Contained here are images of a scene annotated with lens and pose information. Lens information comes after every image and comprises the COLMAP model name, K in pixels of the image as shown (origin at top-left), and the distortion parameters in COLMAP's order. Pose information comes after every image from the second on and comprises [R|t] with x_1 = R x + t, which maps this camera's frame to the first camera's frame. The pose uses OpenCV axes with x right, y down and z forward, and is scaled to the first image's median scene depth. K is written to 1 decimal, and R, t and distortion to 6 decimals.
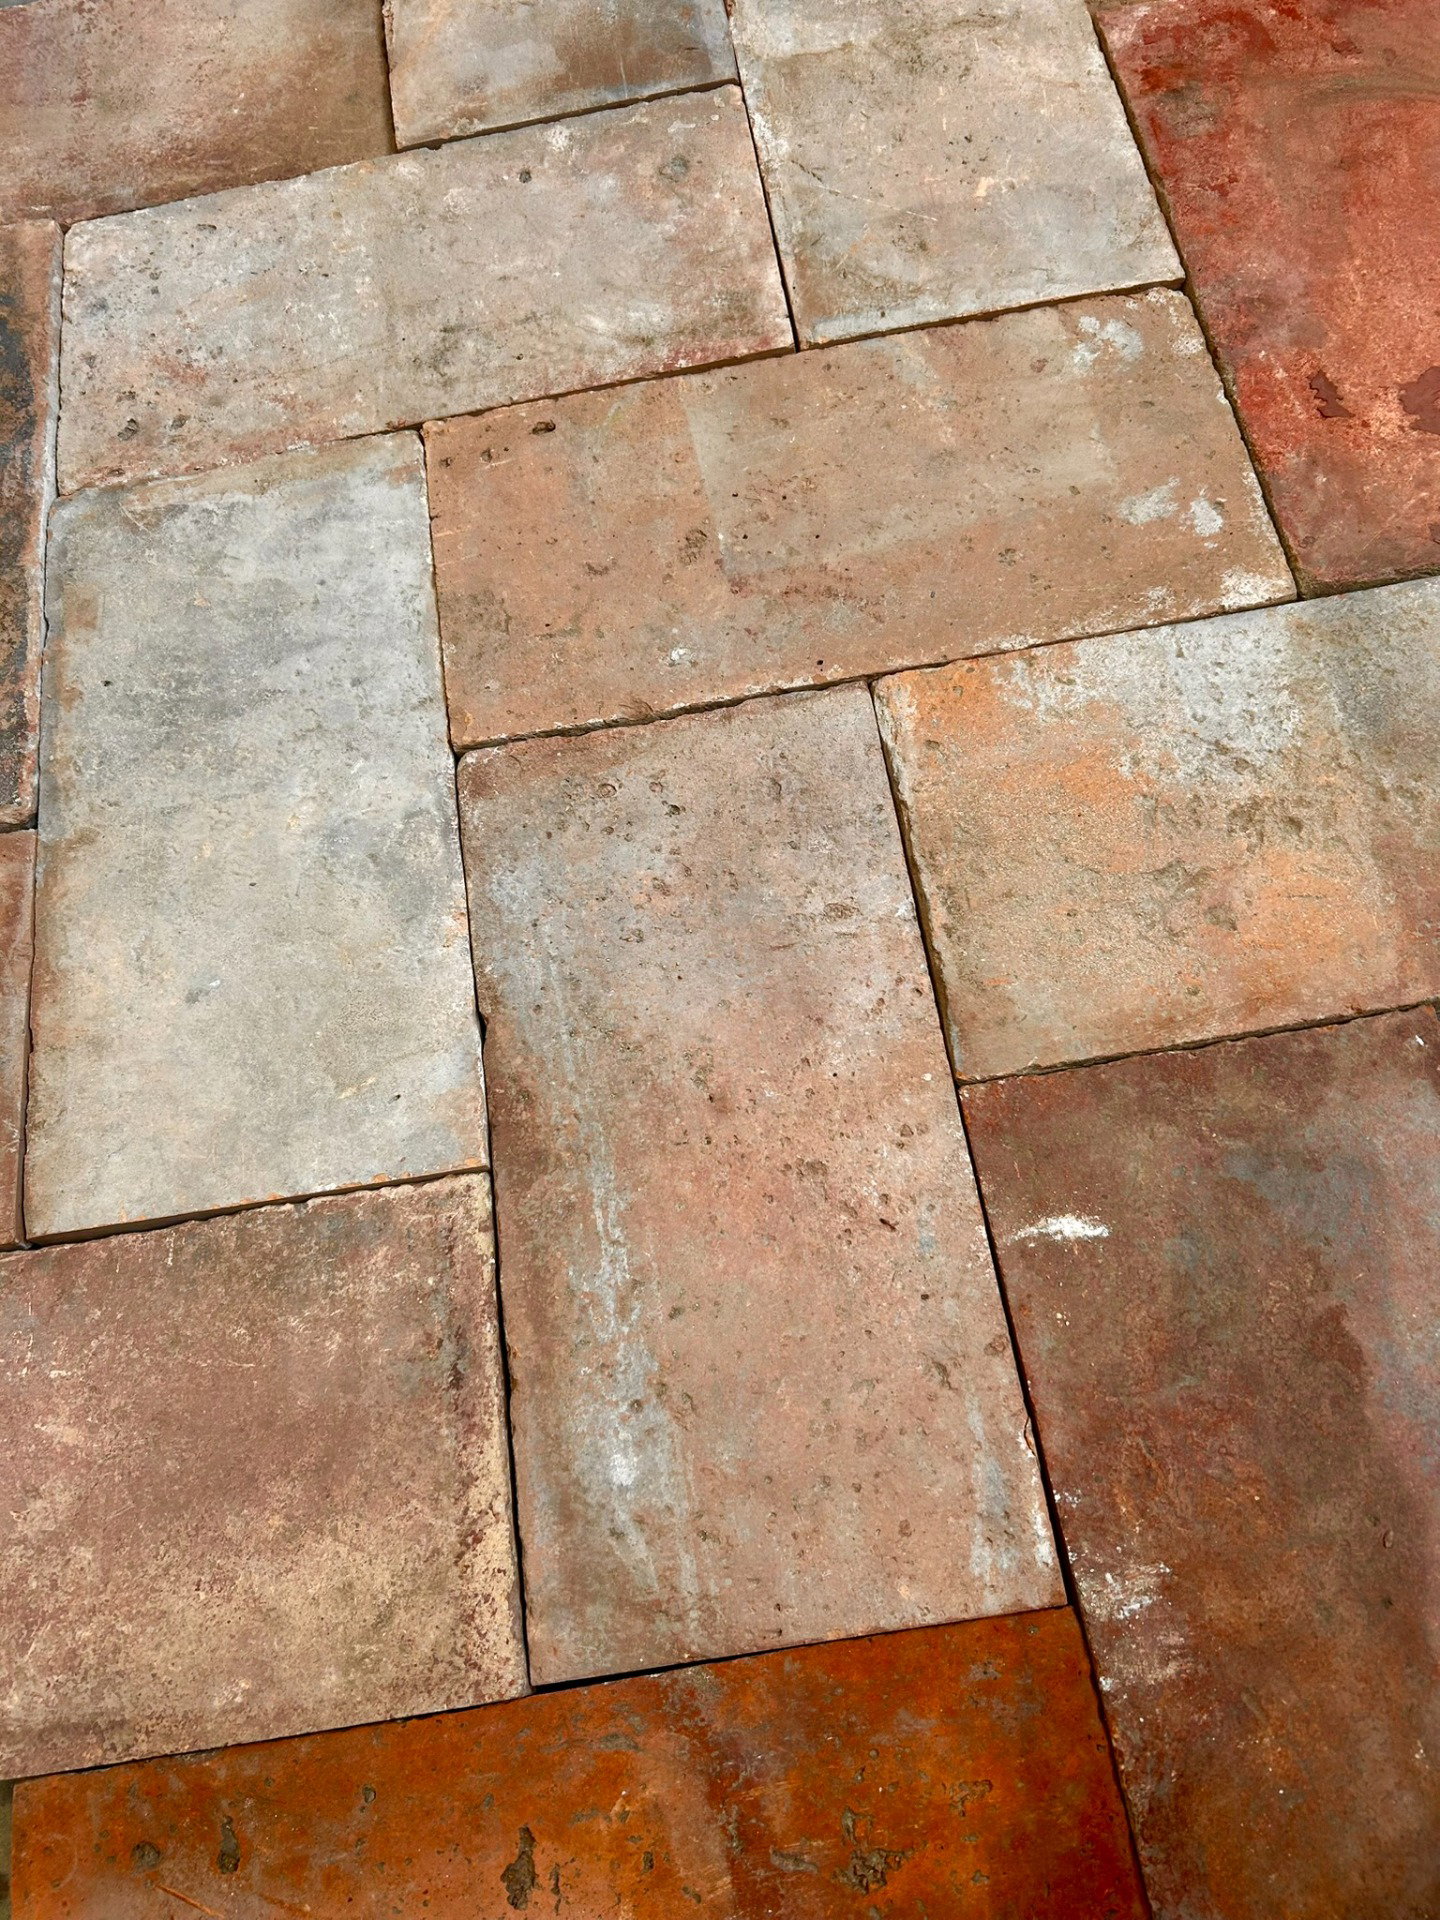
lens RADIAL K [[1466.5, 0, 707.4], [0, 1466.5, 950.0], [0, 0, 1]] dist [0.036186, -0.057113]
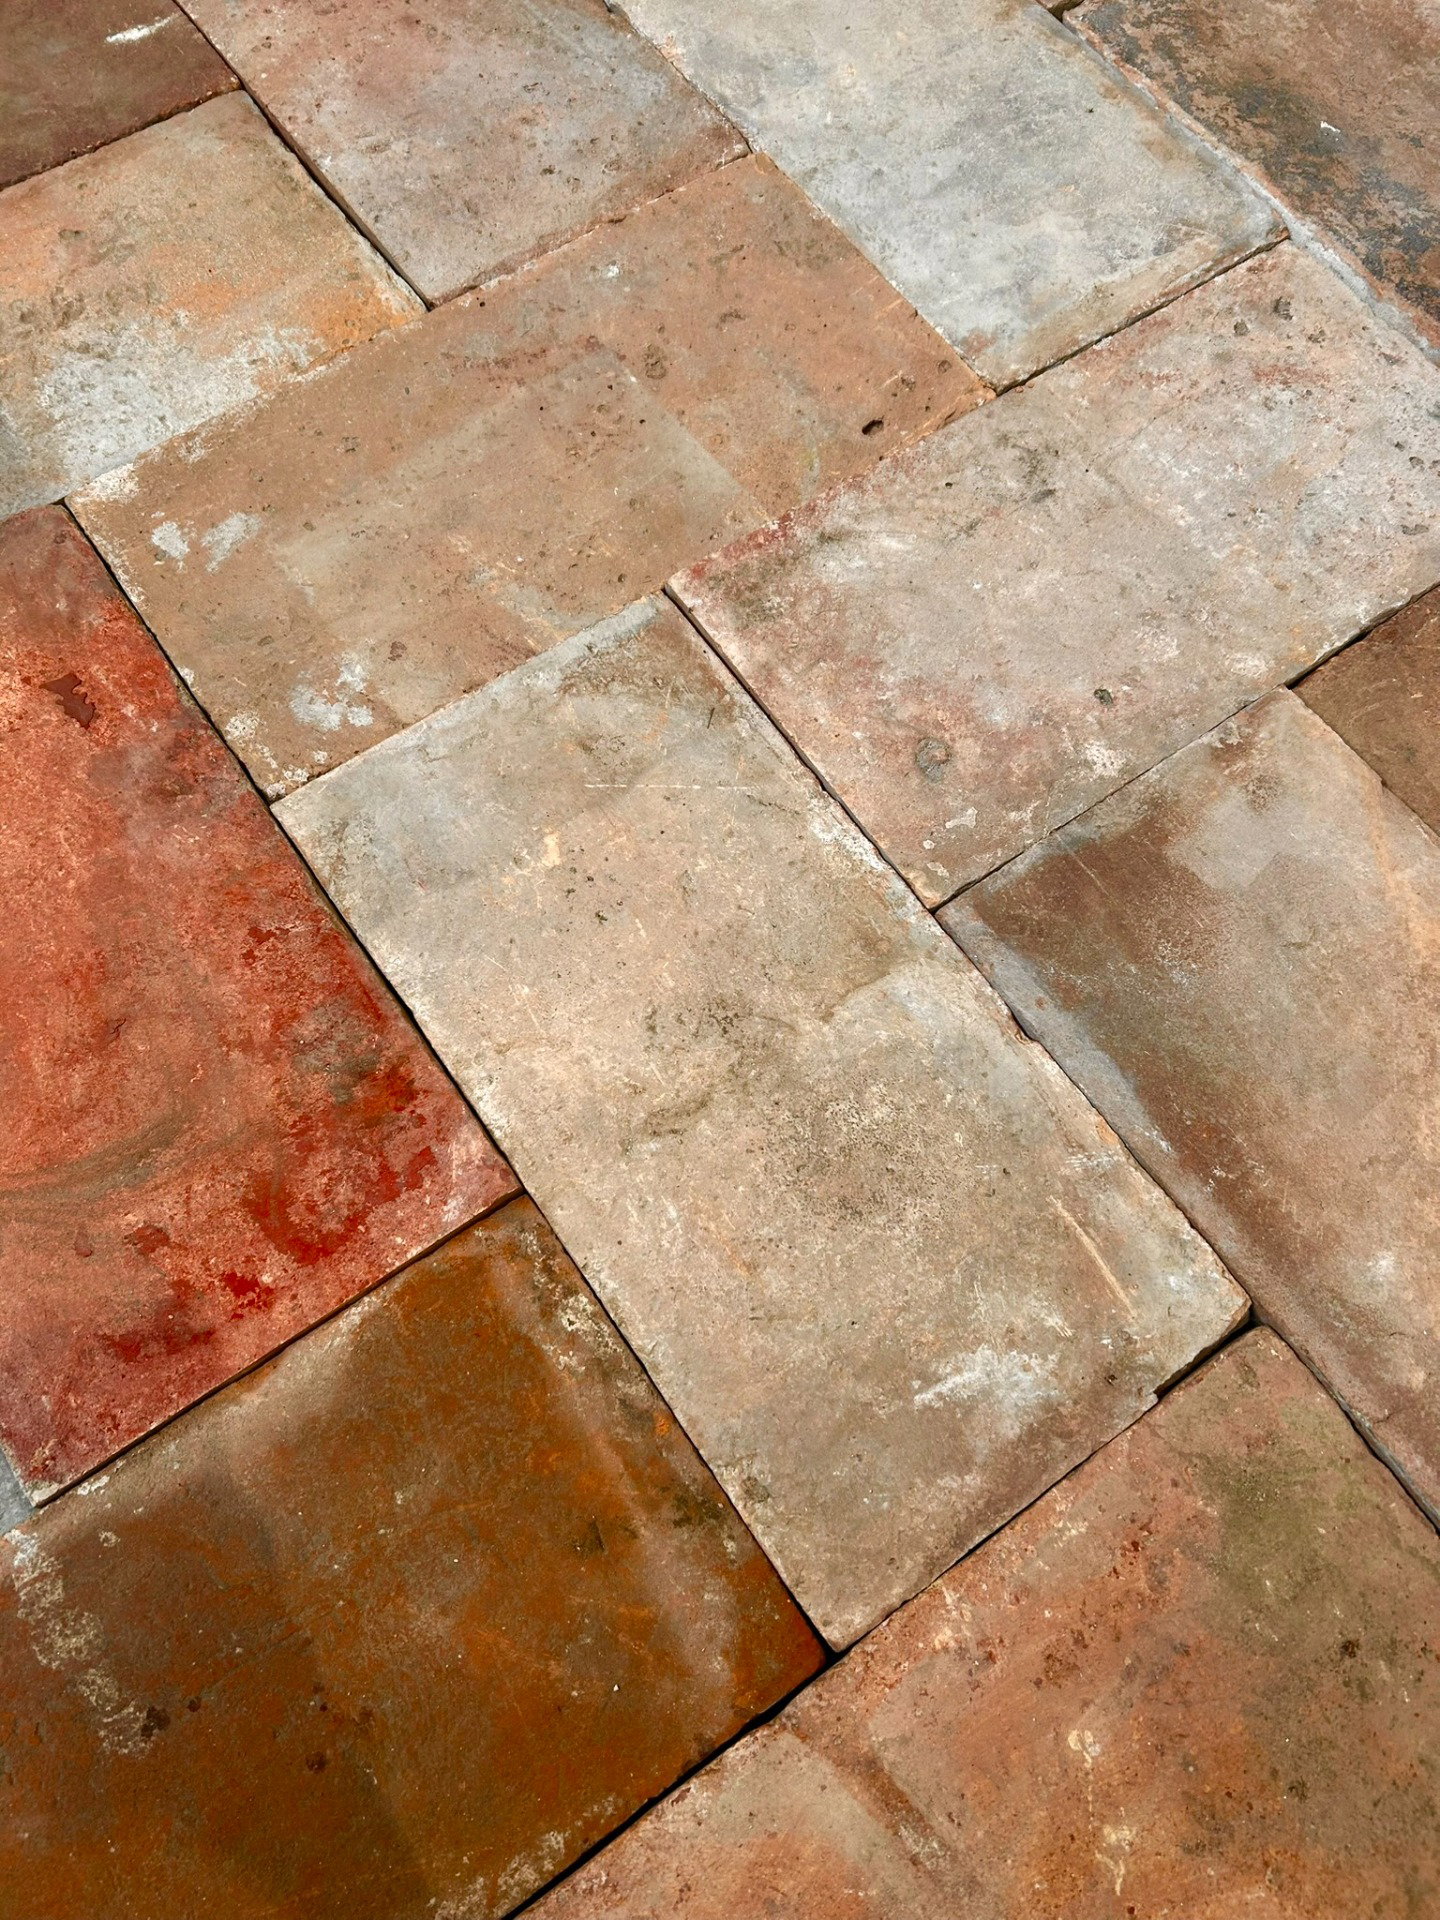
lens RADIAL K [[1466.5, 0, 707.4], [0, 1466.5, 950.0], [0, 0, 1]] dist [0.036186, -0.057113]
pose [[-0.890010, 0.444050, -0.103447, 0.238215], [-0.396456, -0.641659, 0.656579, -1.201318], [0.225176, 0.625375, 0.747129, 0.515026]]
